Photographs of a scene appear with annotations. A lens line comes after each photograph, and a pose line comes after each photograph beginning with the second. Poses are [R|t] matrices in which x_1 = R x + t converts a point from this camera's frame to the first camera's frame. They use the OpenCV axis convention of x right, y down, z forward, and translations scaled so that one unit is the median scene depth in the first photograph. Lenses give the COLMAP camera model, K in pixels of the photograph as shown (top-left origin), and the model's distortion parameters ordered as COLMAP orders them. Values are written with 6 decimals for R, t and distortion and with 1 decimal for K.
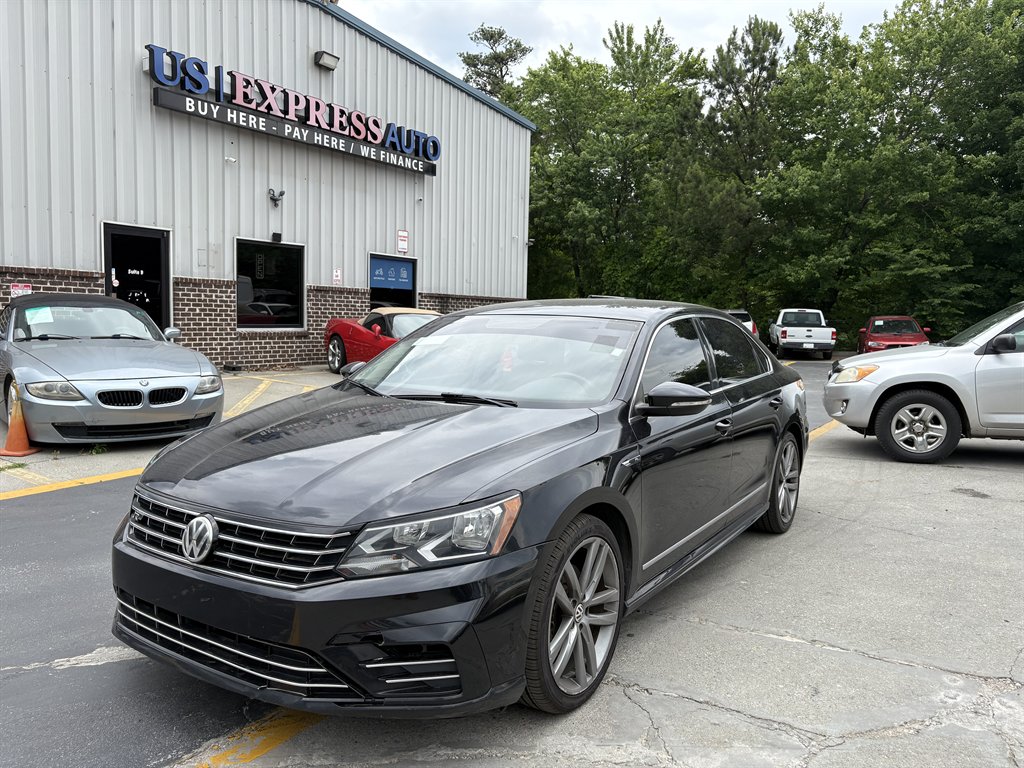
lens RADIAL K [[820.6, 0, 512.0], [0, 820.6, 384.0], [0, 0, 1]] dist [0.035489, -0.048275]
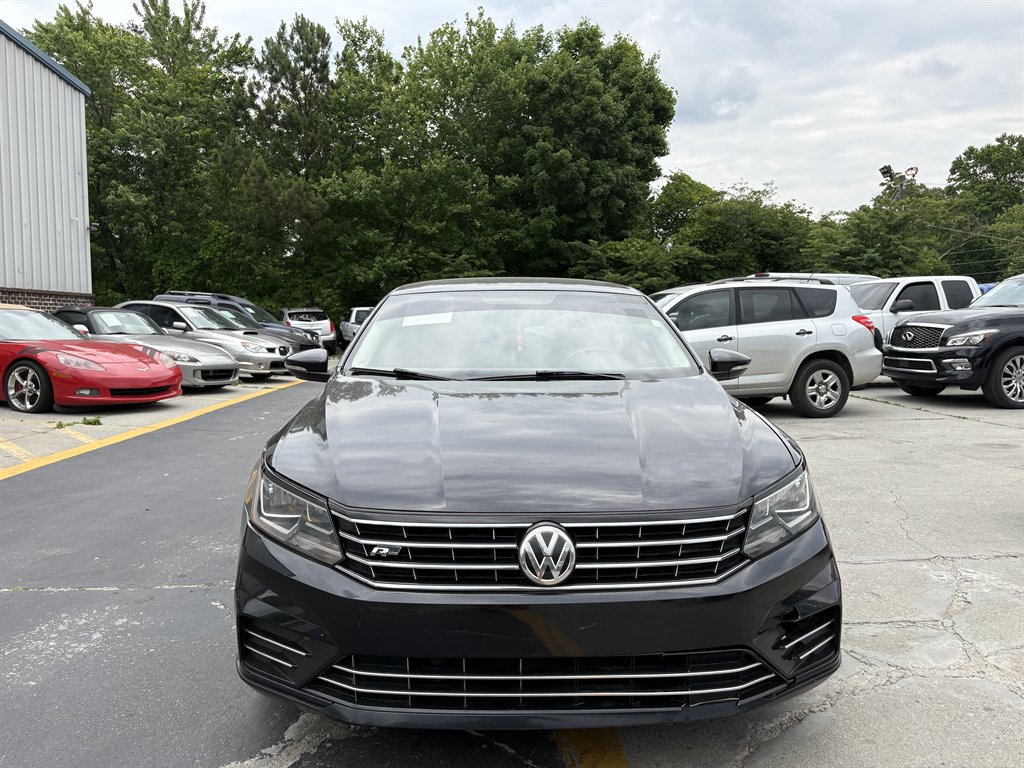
lens RADIAL K [[820.6, 0, 512.0], [0, 820.6, 384.0], [0, 0, 1]] dist [0.035489, -0.048275]
pose [[0.792620, -0.057993, 0.606951, -0.142073], [0.062401, 0.997955, 0.013863, 0.002238], [-0.606514, 0.026887, 0.794618, 0.065286]]
